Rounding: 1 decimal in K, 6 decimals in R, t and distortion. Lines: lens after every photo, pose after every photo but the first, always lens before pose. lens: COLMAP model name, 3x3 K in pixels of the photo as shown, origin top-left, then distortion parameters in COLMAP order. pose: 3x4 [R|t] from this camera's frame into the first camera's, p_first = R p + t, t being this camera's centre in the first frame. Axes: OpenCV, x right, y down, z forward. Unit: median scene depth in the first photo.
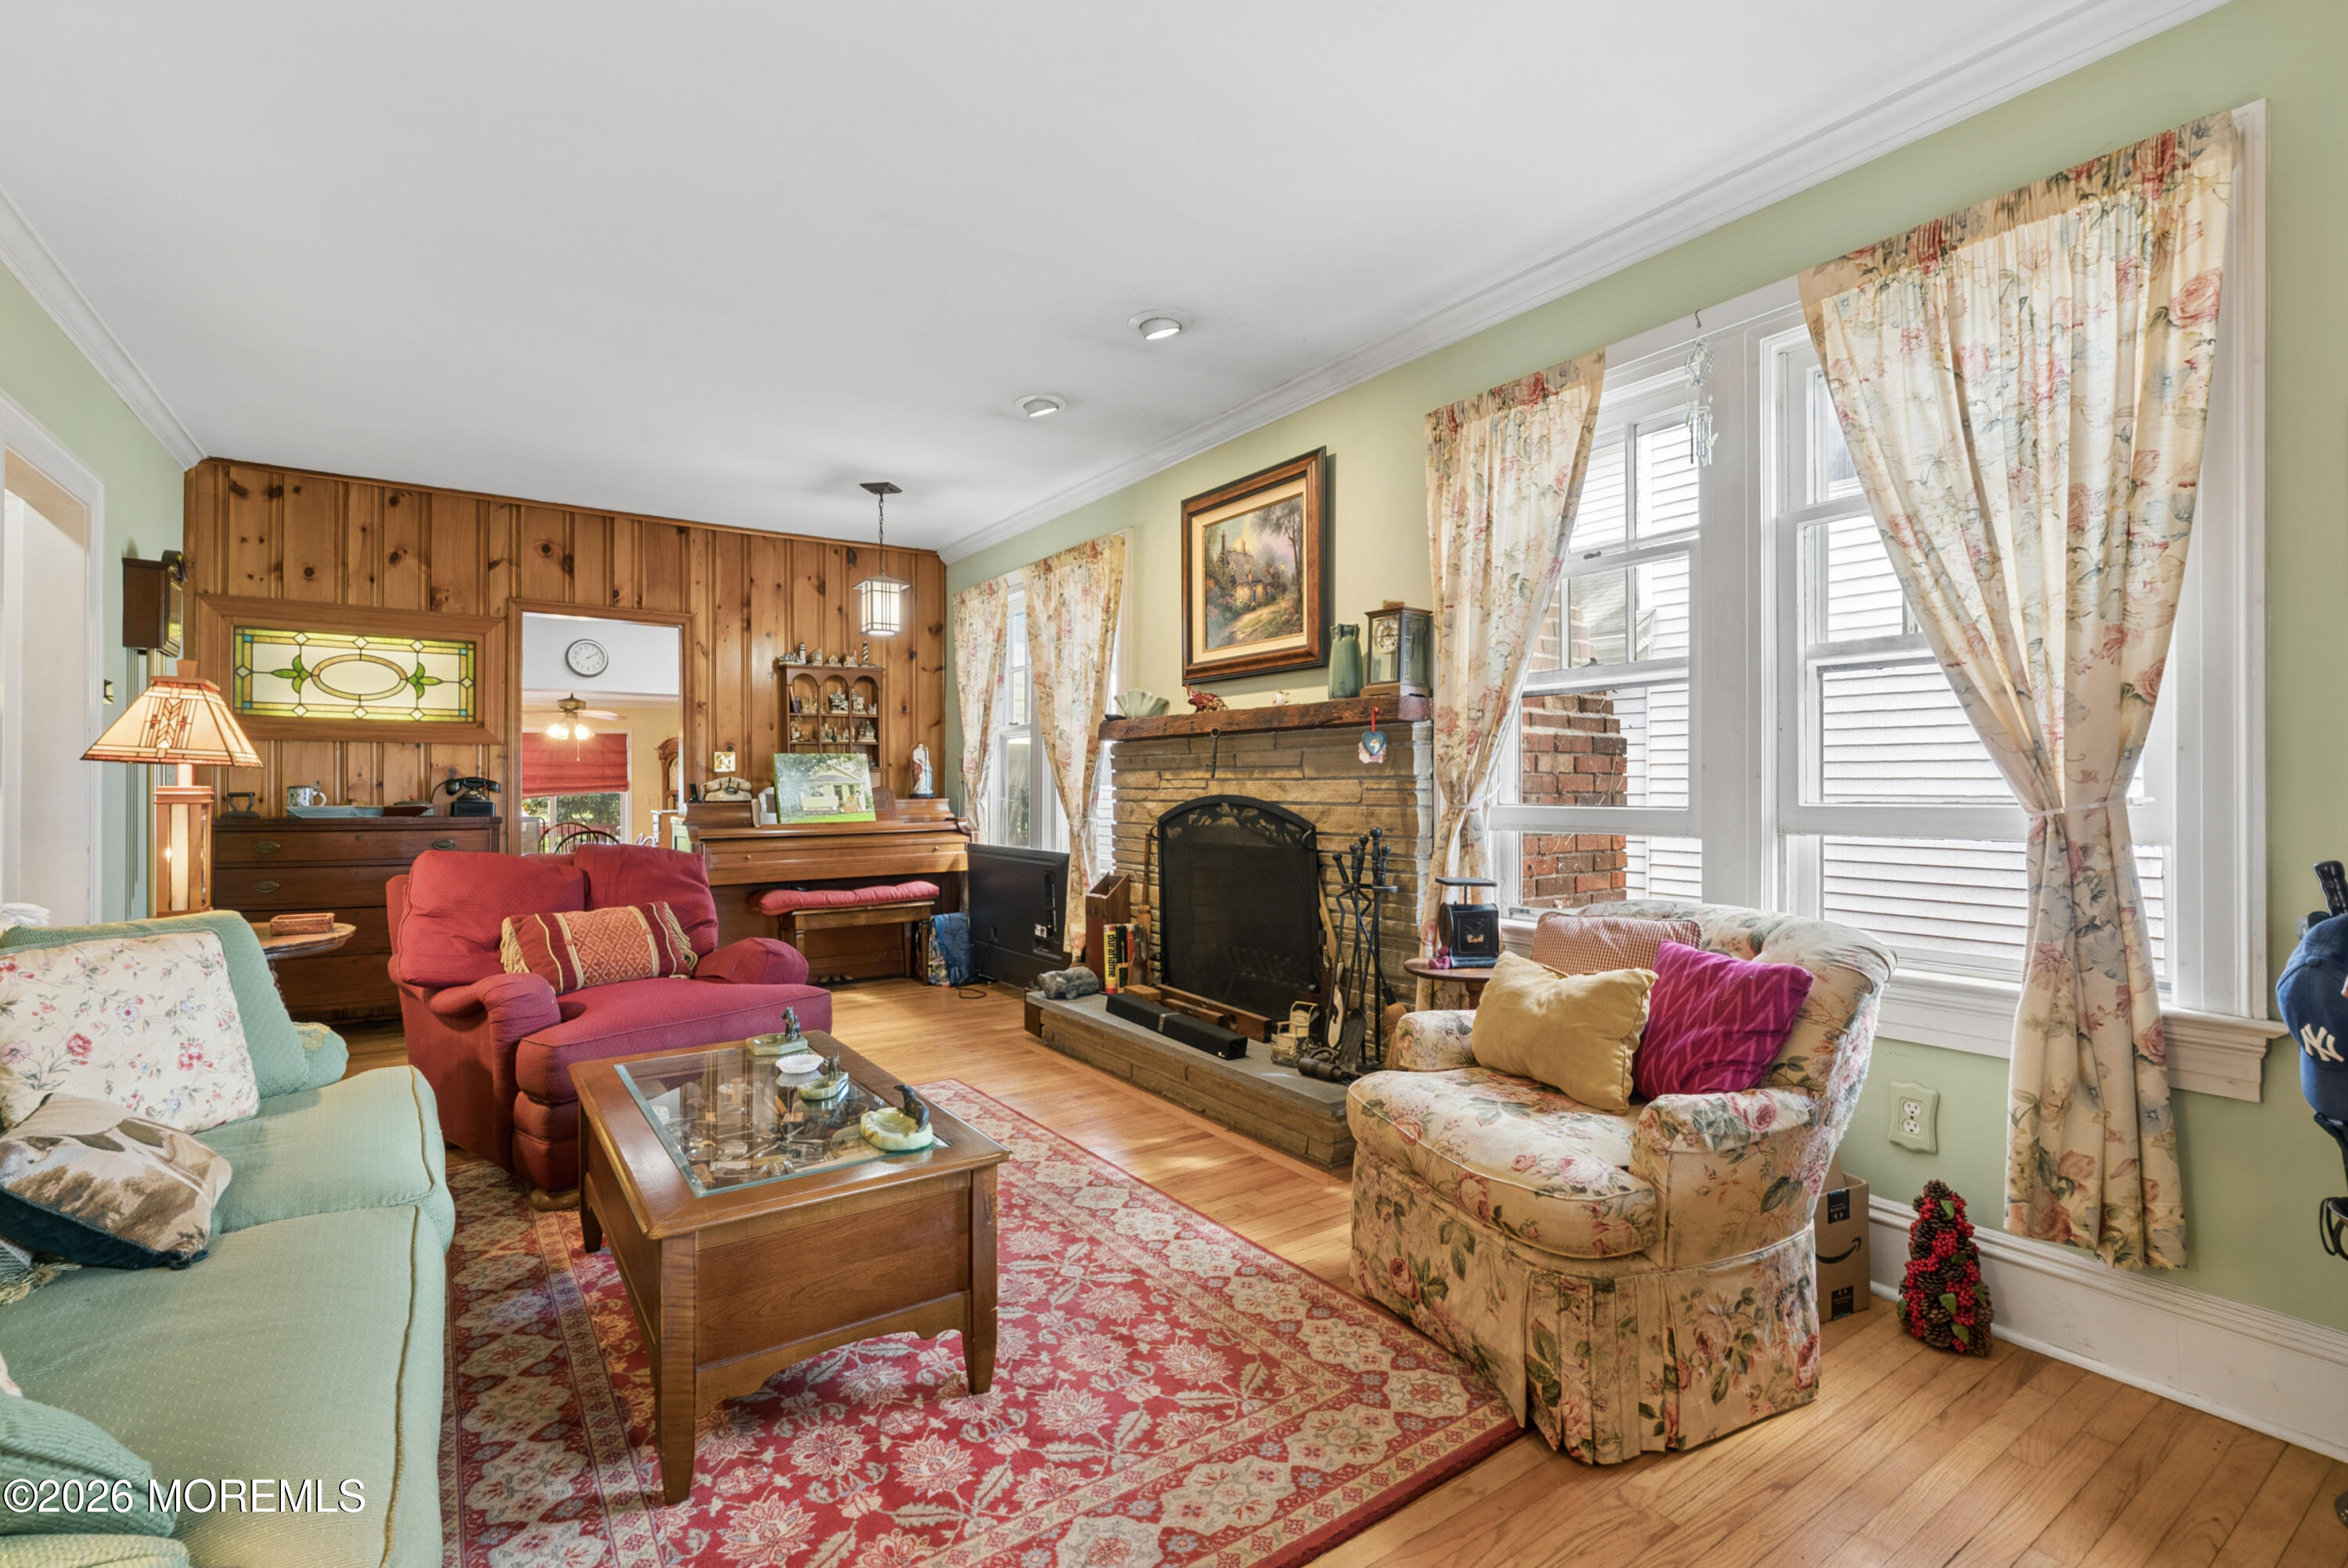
lens RADIAL K [[1078.4, 0, 1183.8], [0, 1078.4, 773.6], [0, 0, 1]] dist [-0.000941, 0.000328]
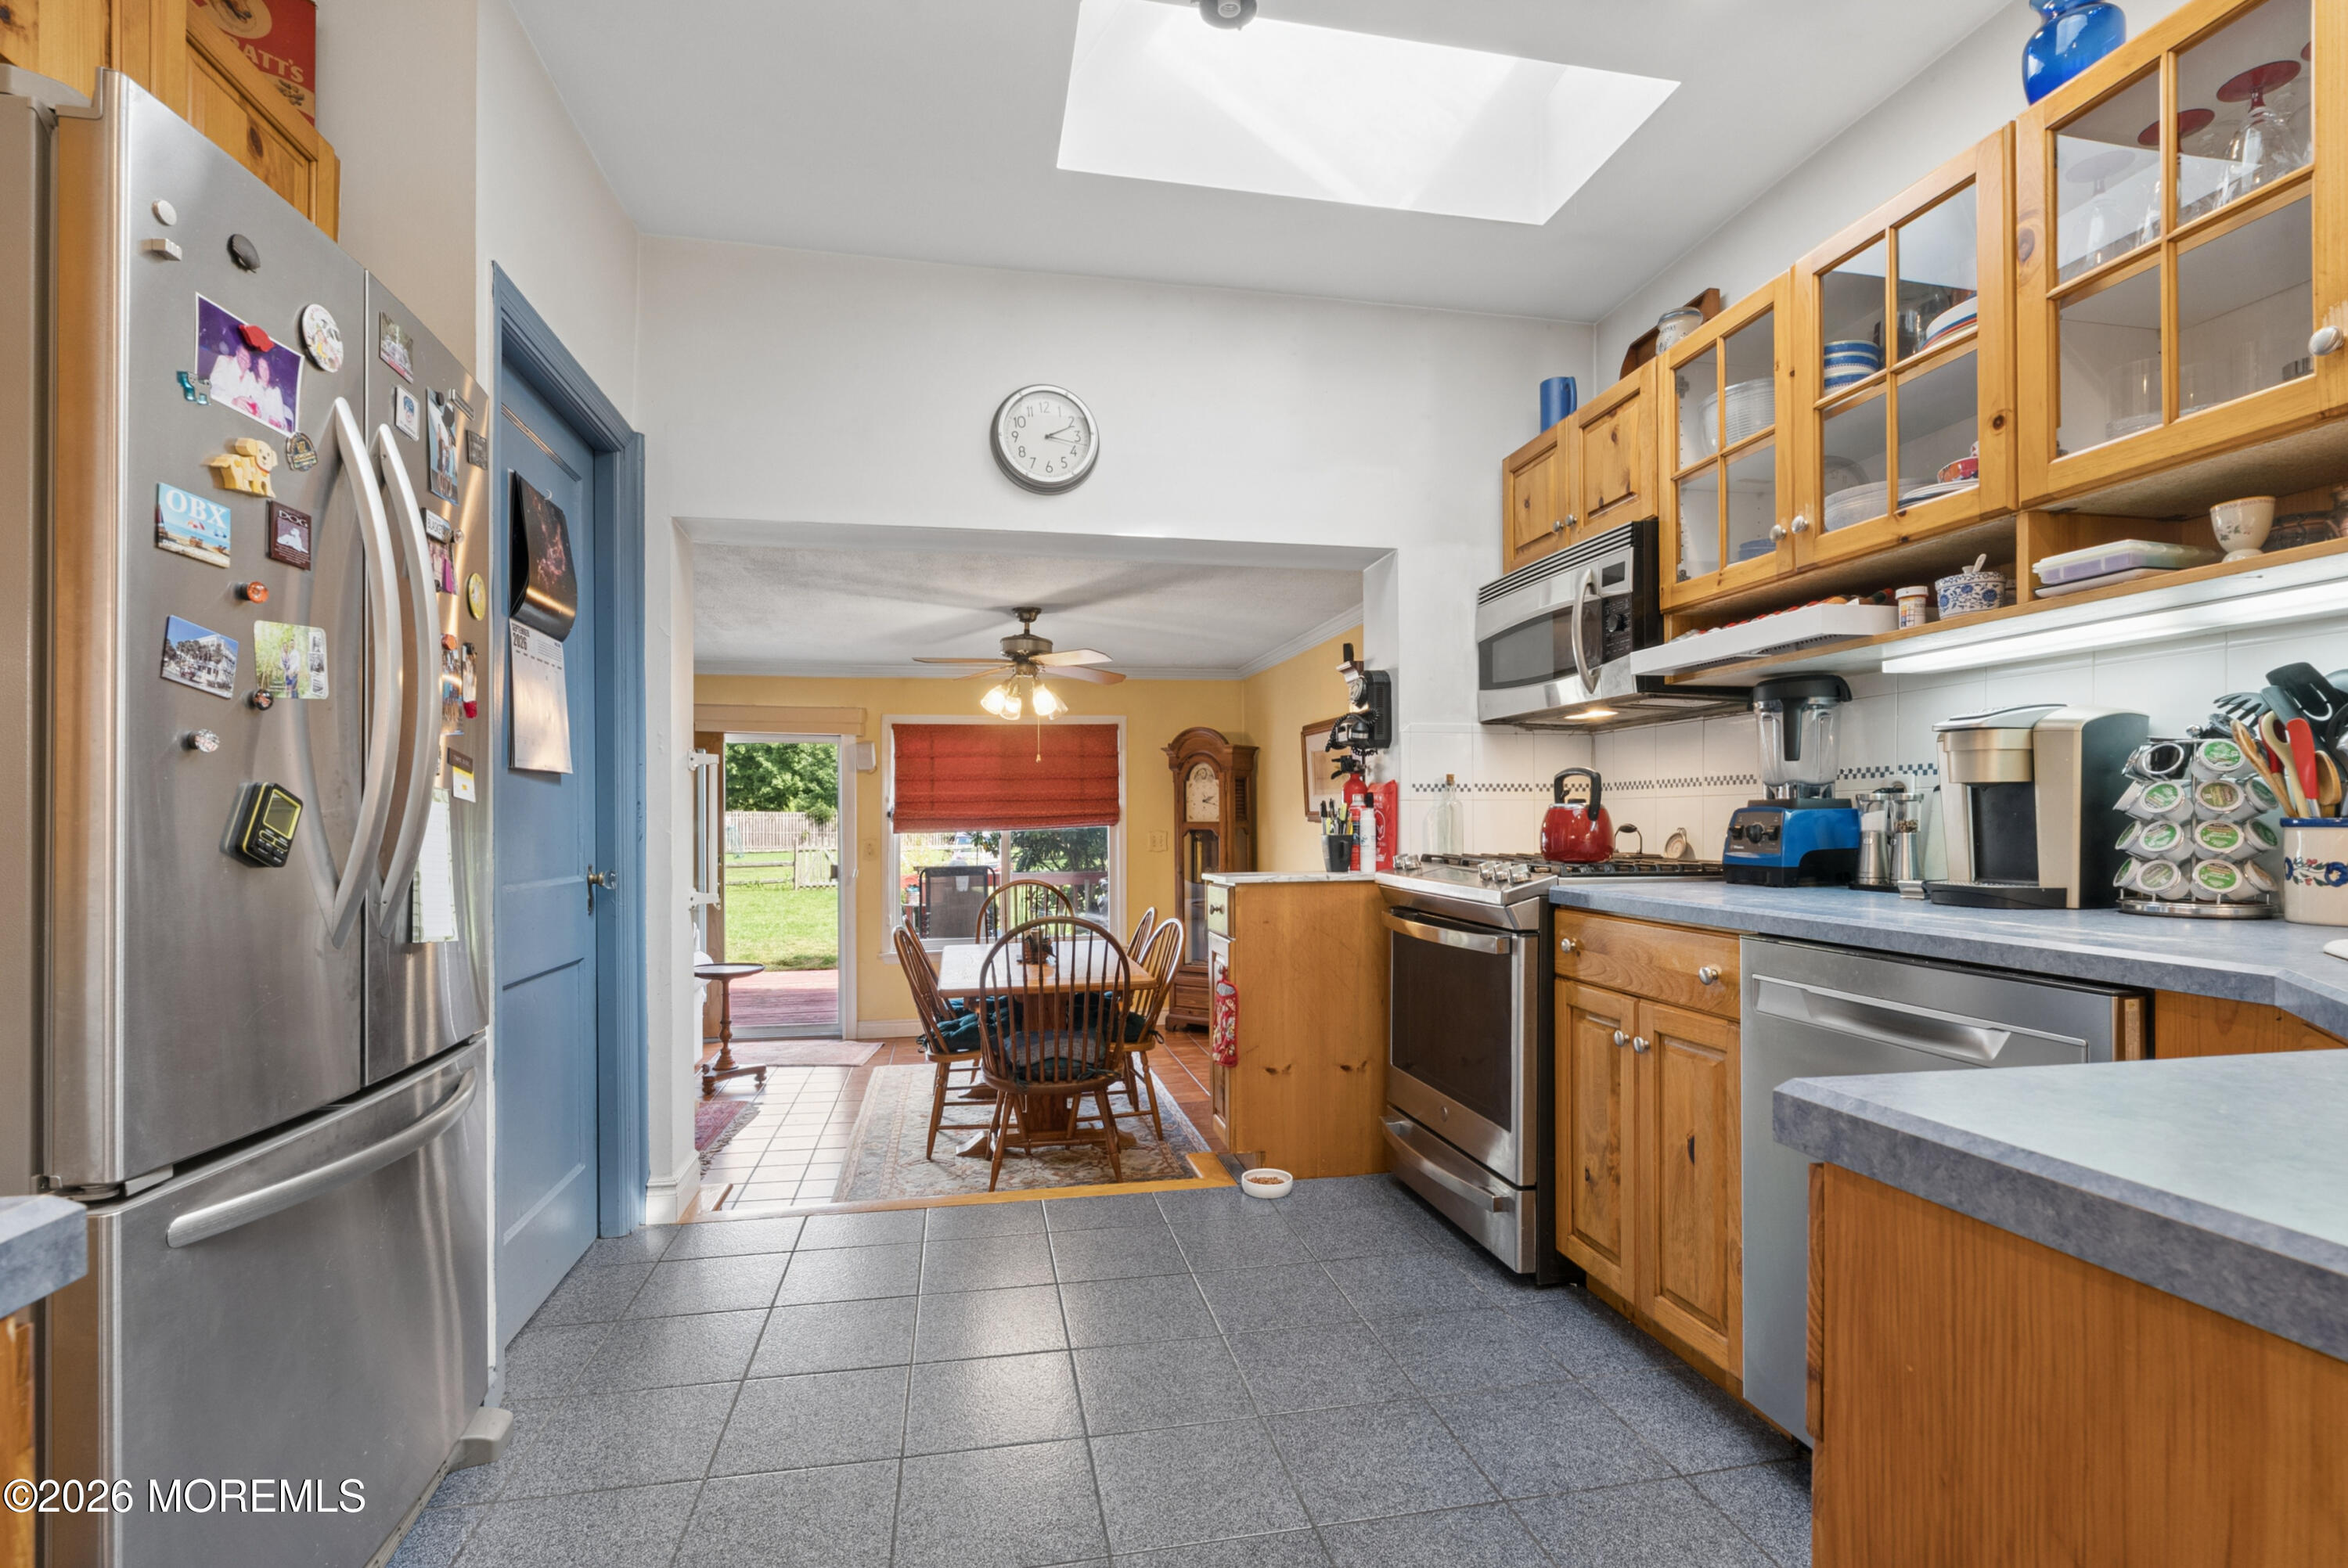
lens RADIAL K [[1078.4, 0, 1170.6], [0, 1078.4, 797.9], [0, 0, 1]] dist [-0.000941, 0.000328]
pose [[0.918295, -0.008278, -0.395809, -0.278836], [0.005760, 0.999955, -0.007549, 0.007230], [0.395854, 0.004652, 0.918302, 0.511428]]
